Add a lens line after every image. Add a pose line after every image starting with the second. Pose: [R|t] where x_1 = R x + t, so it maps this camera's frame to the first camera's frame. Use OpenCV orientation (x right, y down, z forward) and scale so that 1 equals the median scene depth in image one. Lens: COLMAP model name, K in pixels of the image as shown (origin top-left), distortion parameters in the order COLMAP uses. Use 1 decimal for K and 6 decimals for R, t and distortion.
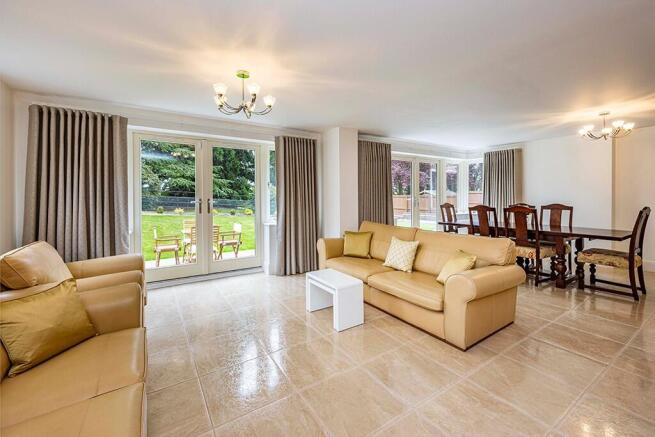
lens RADIAL K [[266.4, 0, 328.7], [0, 266.4, 197.1], [0, 0, 1]] dist [0.000524, 0.000307]
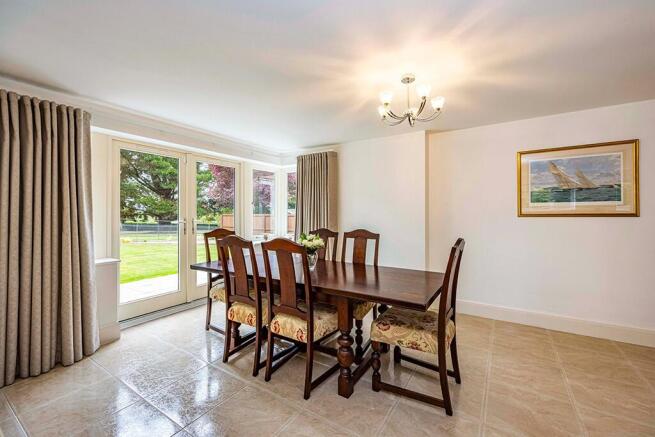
lens RADIAL K [[268.7, 0, 326.5], [0, 268.7, 210.6], [0, 0, 1]] dist [-0.001665, -0.000298]
pose [[0.915160, 0.012252, 0.402905, 0.590103], [-0.003650, 0.999749, -0.022111, -0.007106], [-0.403075, 0.018764, 0.914975, 0.497786]]
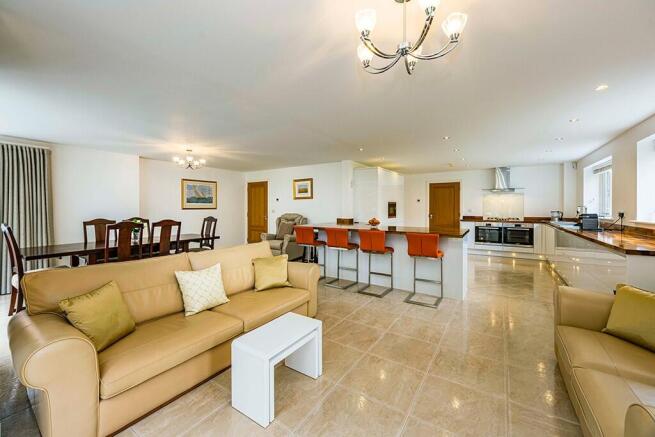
lens RADIAL K [[268.7, 0, 326.5], [0, 268.7, 210.6], [0, 0, 1]] dist [-0.001665, -0.000298]
pose [[-0.386817, 0.003391, 0.922150, -0.454033], [0.012900, 0.999915, 0.001734, 0.006913], [-0.922066, 0.012567, -0.386828, 0.815133]]
